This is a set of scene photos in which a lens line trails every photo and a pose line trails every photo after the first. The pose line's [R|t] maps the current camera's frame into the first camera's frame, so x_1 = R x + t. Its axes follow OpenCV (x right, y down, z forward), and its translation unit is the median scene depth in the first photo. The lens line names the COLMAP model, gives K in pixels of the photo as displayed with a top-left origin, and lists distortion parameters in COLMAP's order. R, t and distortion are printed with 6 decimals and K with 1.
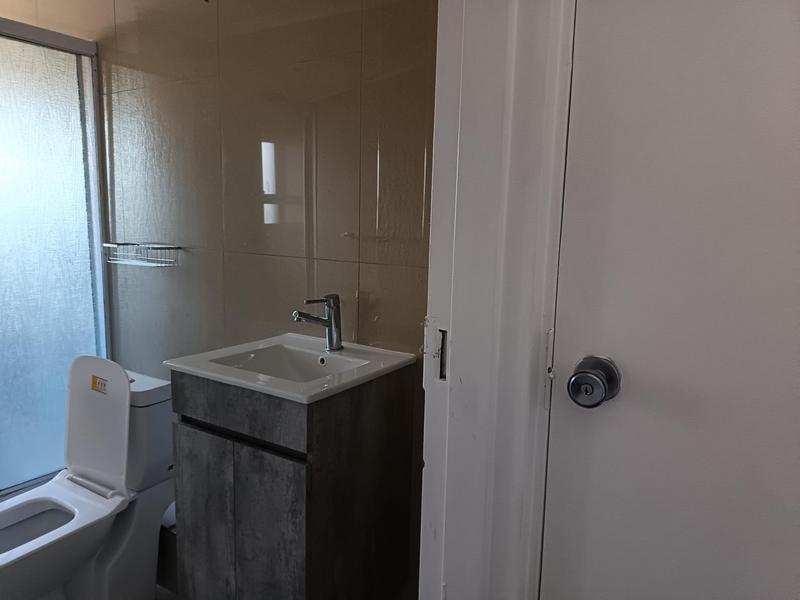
lens RADIAL K [[558.4, 0, 404.1], [0, 558.4, 299.5], [0, 0, 1]] dist [0.020734, -0.027964]
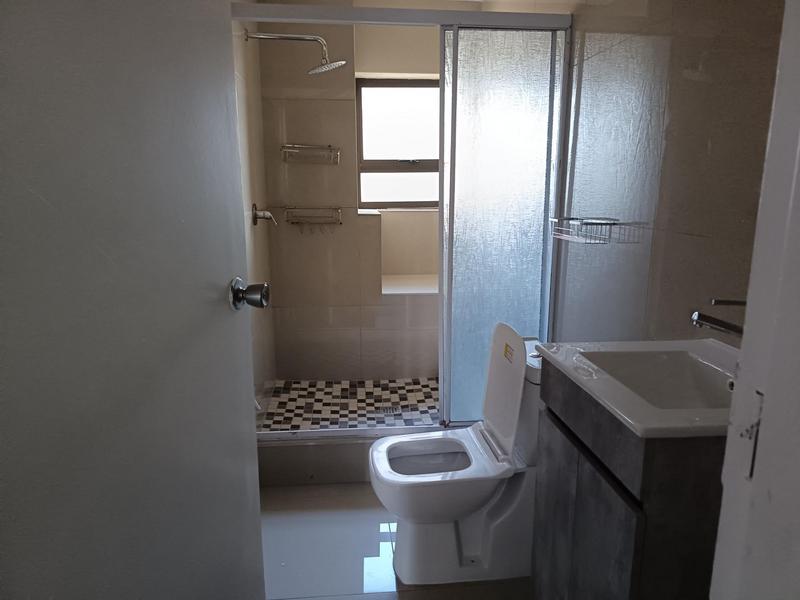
lens RADIAL K [[558.4, 0, 401.1], [0, 558.4, 302.9], [0, 0, 1]] dist [0.020734, -0.027964]
pose [[0.621332, 0.136182, -0.771623, 0.107141], [-0.095488, 0.990601, 0.097939, -0.021163], [0.777708, 0.012828, 0.628495, 0.160632]]
